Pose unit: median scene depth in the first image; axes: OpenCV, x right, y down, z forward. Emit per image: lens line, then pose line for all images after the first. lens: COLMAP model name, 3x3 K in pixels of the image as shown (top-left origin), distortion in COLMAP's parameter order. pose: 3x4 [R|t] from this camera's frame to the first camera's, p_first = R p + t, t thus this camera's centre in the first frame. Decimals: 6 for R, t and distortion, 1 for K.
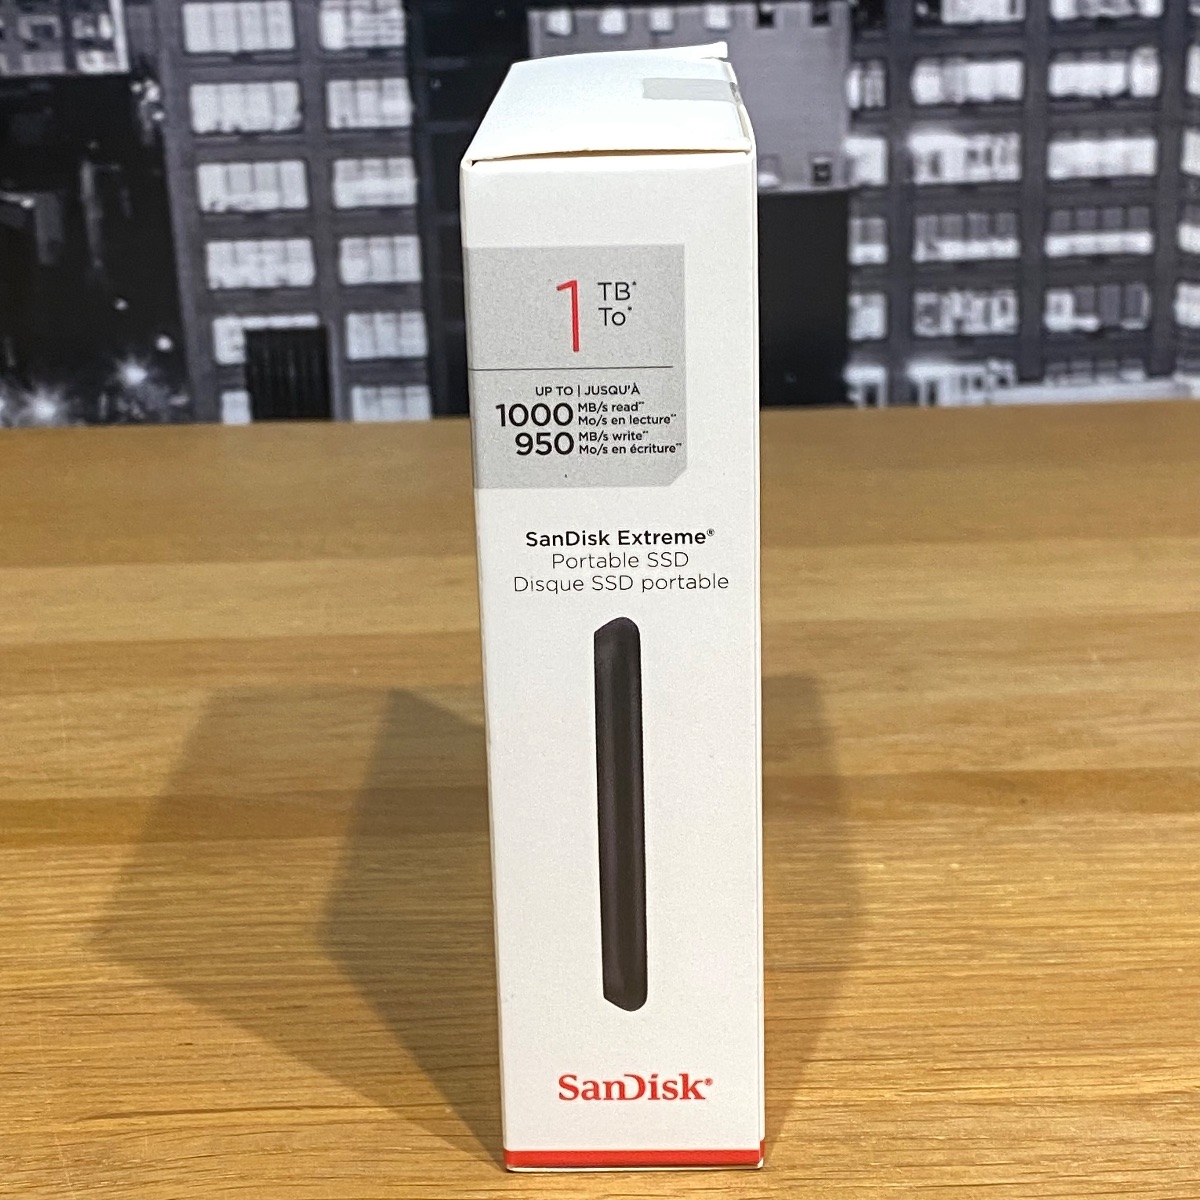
lens RADIAL K [[2471.0, 0, 600.0], [0, 2471.0, 600.0], [0, 0, 1]] dist [0.250050, -1.048088]
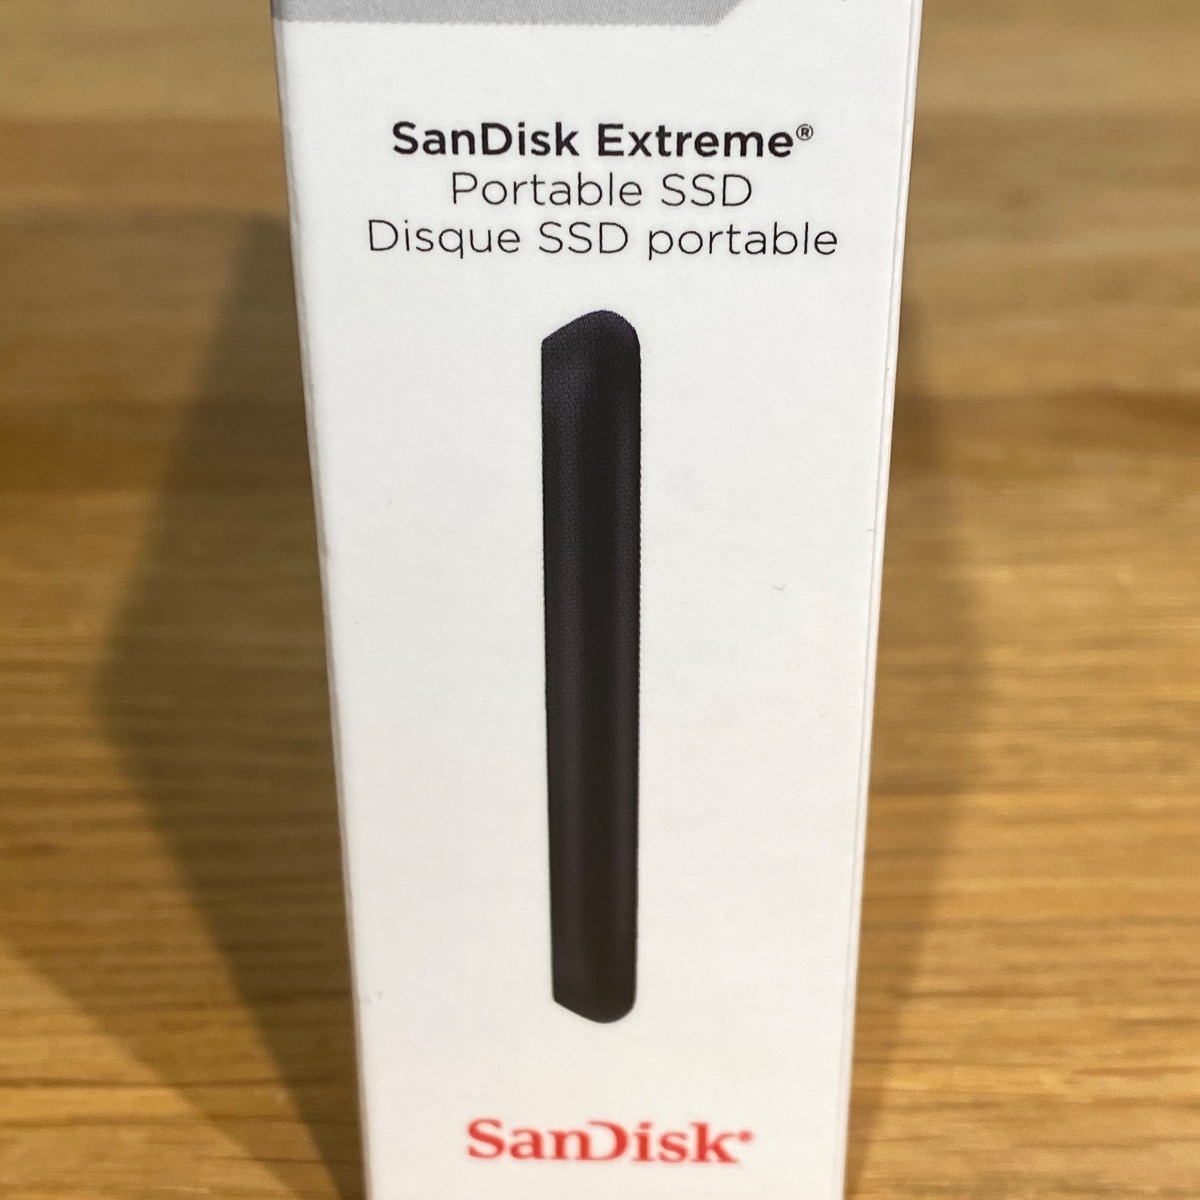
lens RADIAL K [[2483.8, 0, 574.4], [0, 2483.8, 598.2], [0, 0, 1]] dist [0.217593, -0.894409]
pose [[0.999858, 0.016145, 0.004929, 0.002050], [-0.016864, 0.968438, 0.248685, -0.053497], [-0.000758, -0.248733, 0.968572, 0.502724]]
